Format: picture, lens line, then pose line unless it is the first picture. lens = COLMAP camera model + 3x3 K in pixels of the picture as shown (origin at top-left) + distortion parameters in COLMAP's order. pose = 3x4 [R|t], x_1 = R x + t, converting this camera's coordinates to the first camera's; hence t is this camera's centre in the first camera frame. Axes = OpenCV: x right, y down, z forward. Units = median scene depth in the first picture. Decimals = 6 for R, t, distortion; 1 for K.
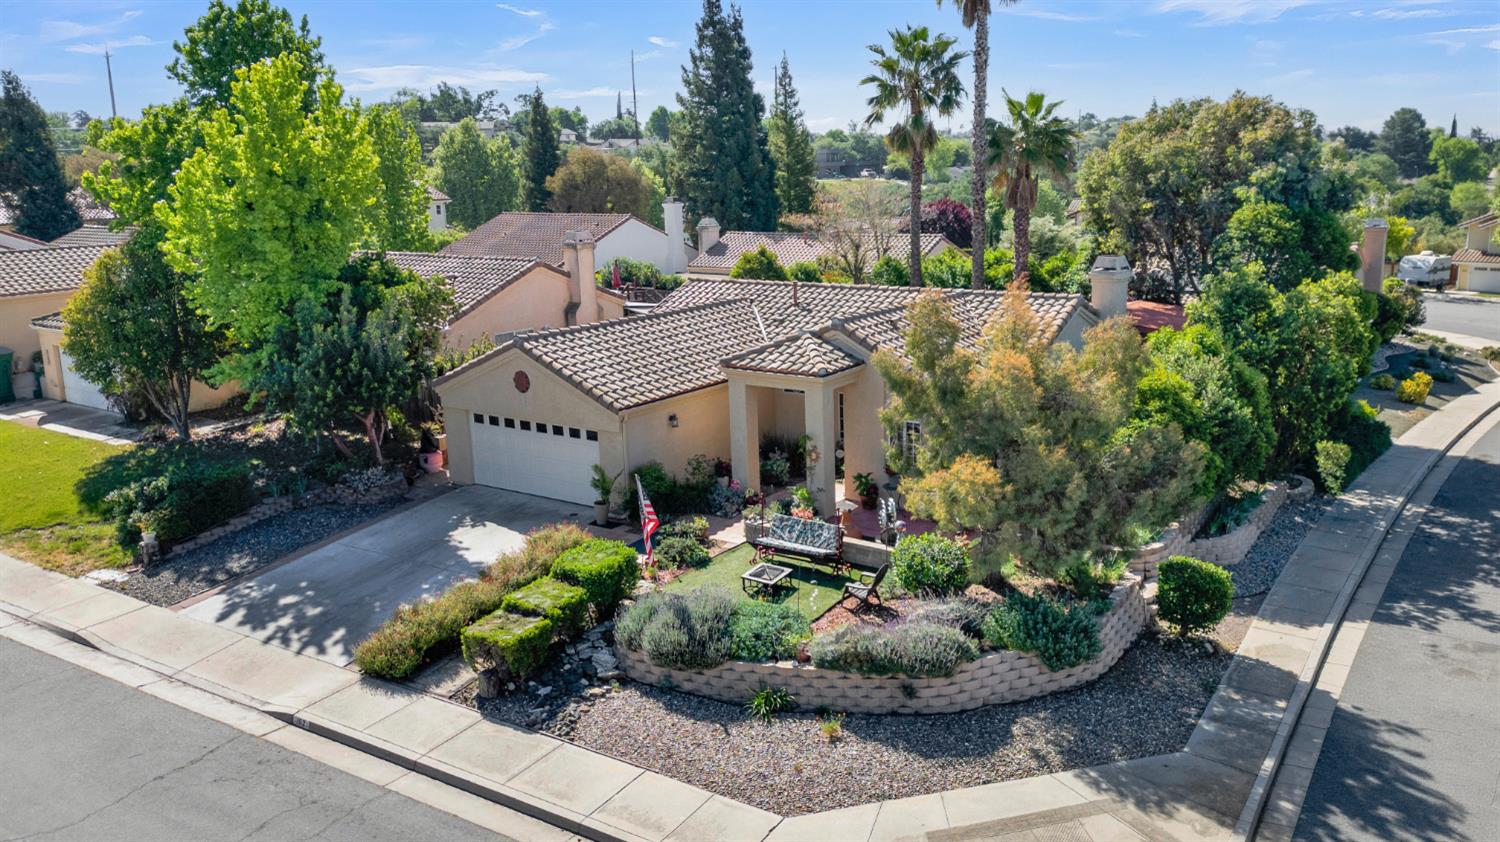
lens RADIAL K [[1124.9, 0, 786.2], [0, 1124.9, 416.3], [0, 0, 1]] dist [0.033571, -0.002910]
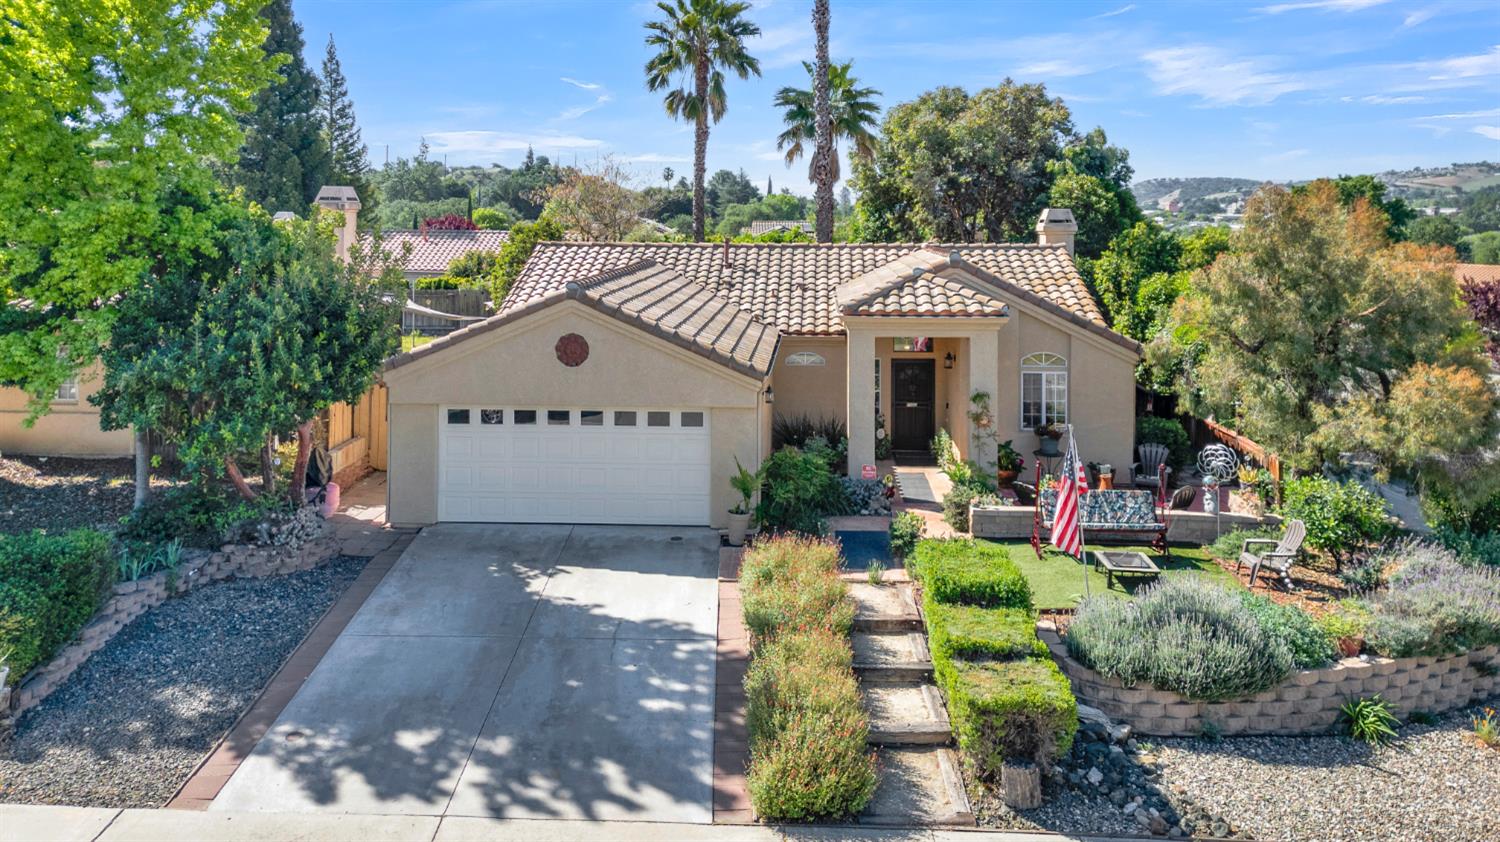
lens RADIAL K [[1152.4, 0, 731.5], [0, 1152.4, 222.7], [0, 0, 1]] dist [0.028886, -0.002075]
pose [[0.861162, 0.021480, 0.507876, -0.635621], [0.086865, 0.978193, -0.188661, 0.042985], [-0.500853, 0.206584, 0.840517, 0.440430]]
